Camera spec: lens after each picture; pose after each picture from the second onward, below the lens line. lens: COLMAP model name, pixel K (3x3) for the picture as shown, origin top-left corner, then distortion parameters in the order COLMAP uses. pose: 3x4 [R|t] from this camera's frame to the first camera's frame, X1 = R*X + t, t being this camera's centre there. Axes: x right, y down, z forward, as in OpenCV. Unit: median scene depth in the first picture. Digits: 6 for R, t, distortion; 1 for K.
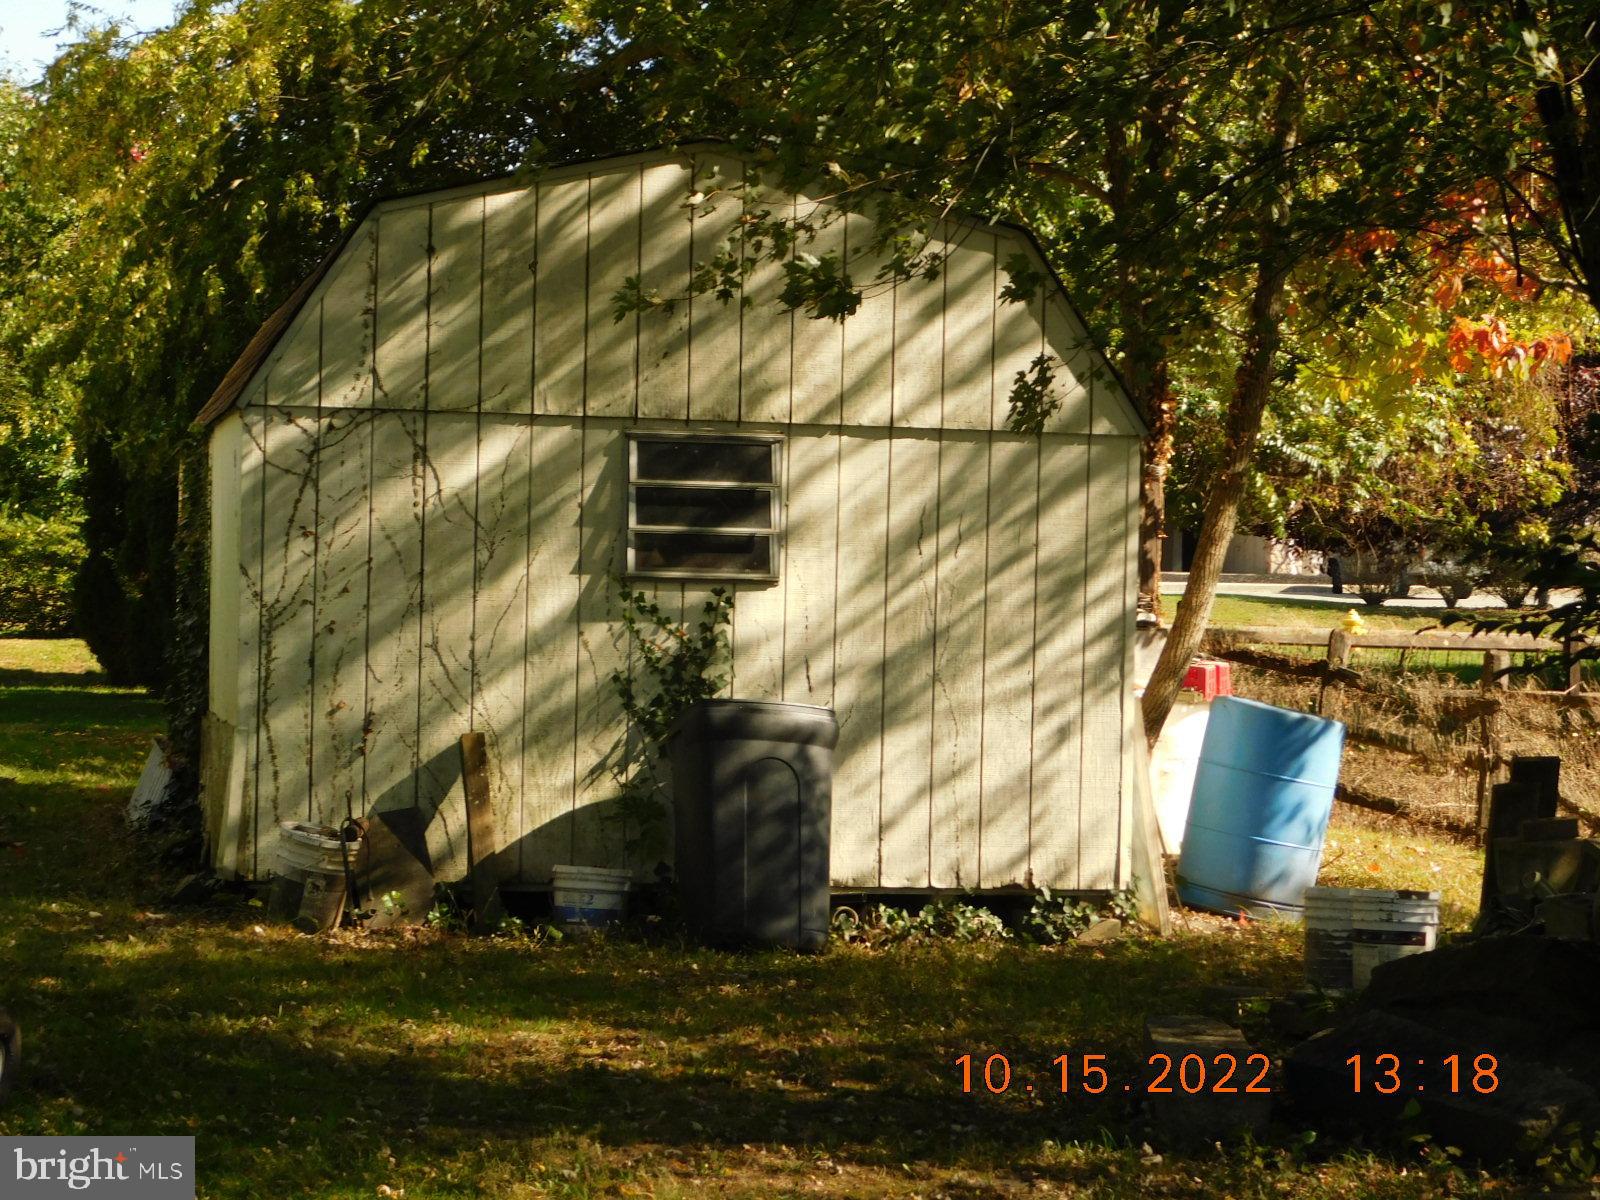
lens RADIAL K [[3727.0, 0, 799.1], [0, 3727.0, 598.2], [0, 0, 1]] dist [0.059380, 0.000000]
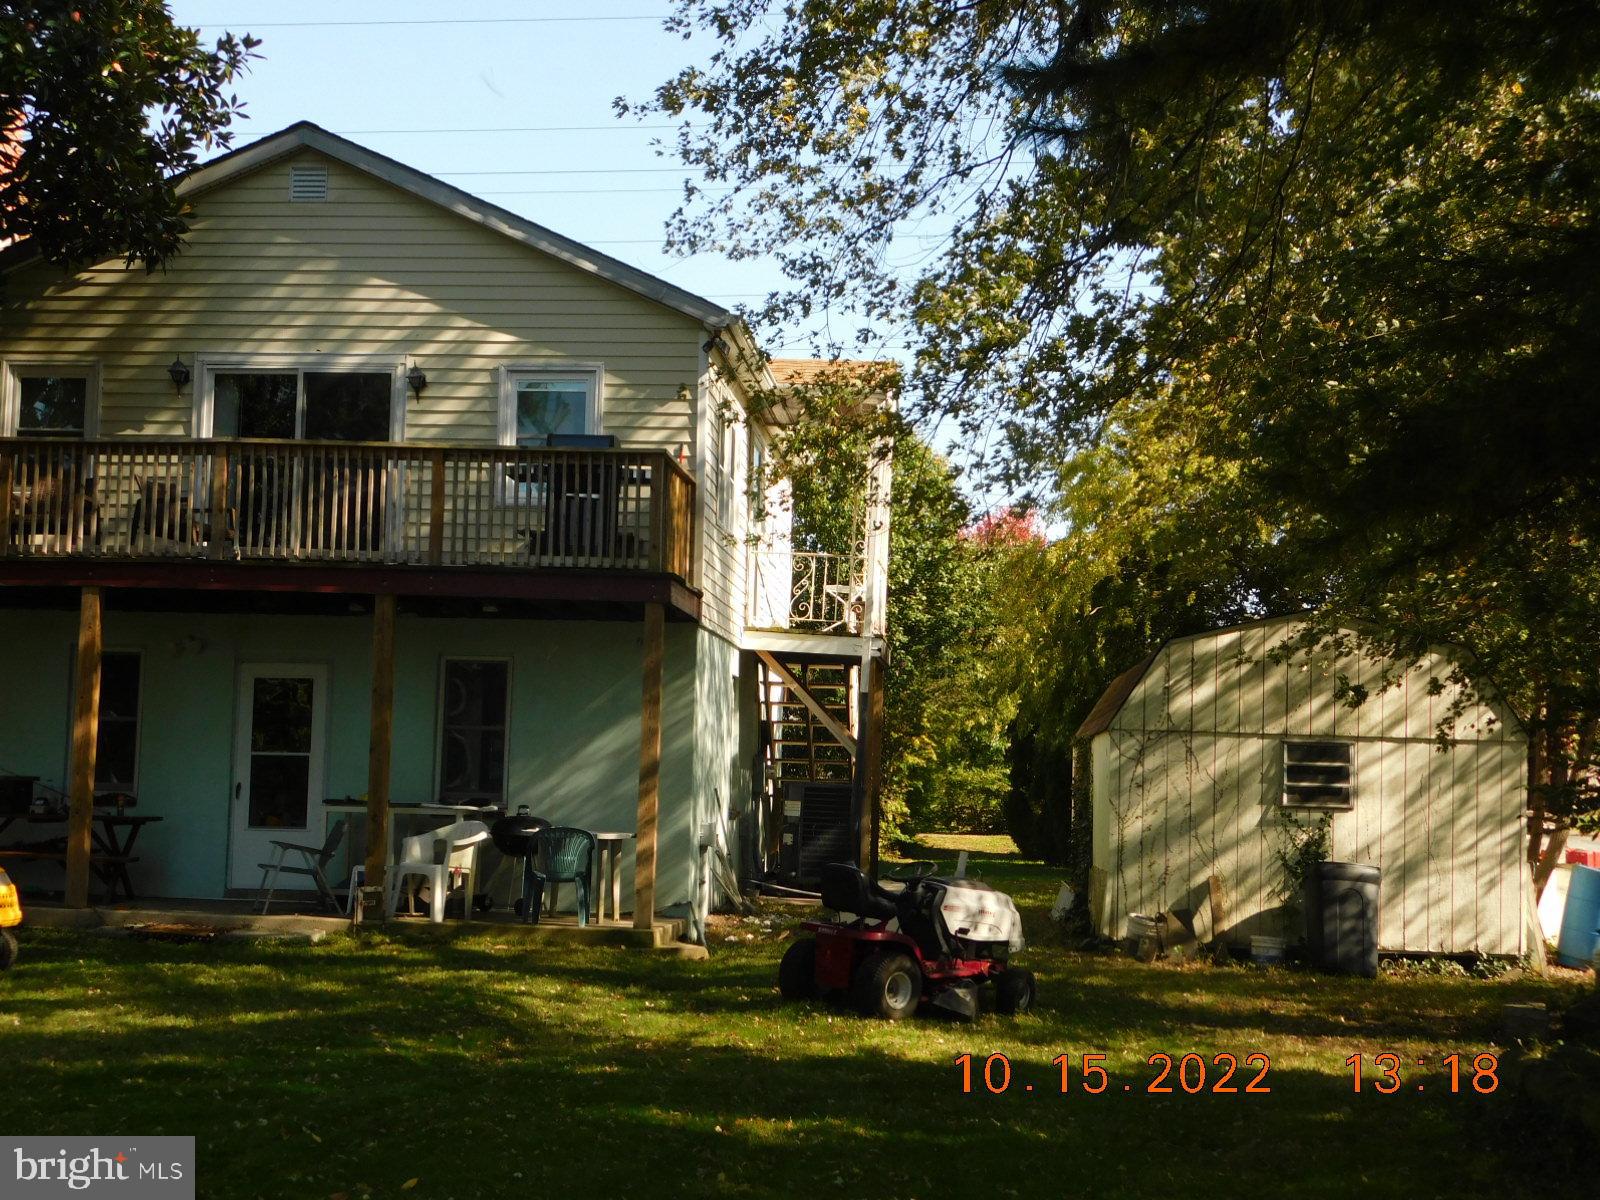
lens RADIAL K [[2502.2, 0, 834.6], [0, 2502.2, 589.6], [0, 0, 1]] dist [0.027608, 0.000000]
pose [[0.971320, -0.015814, -0.237249, 0.049111], [-0.005326, 0.996088, -0.088203, -0.001234], [0.237716, 0.086937, 0.967436, -0.506319]]
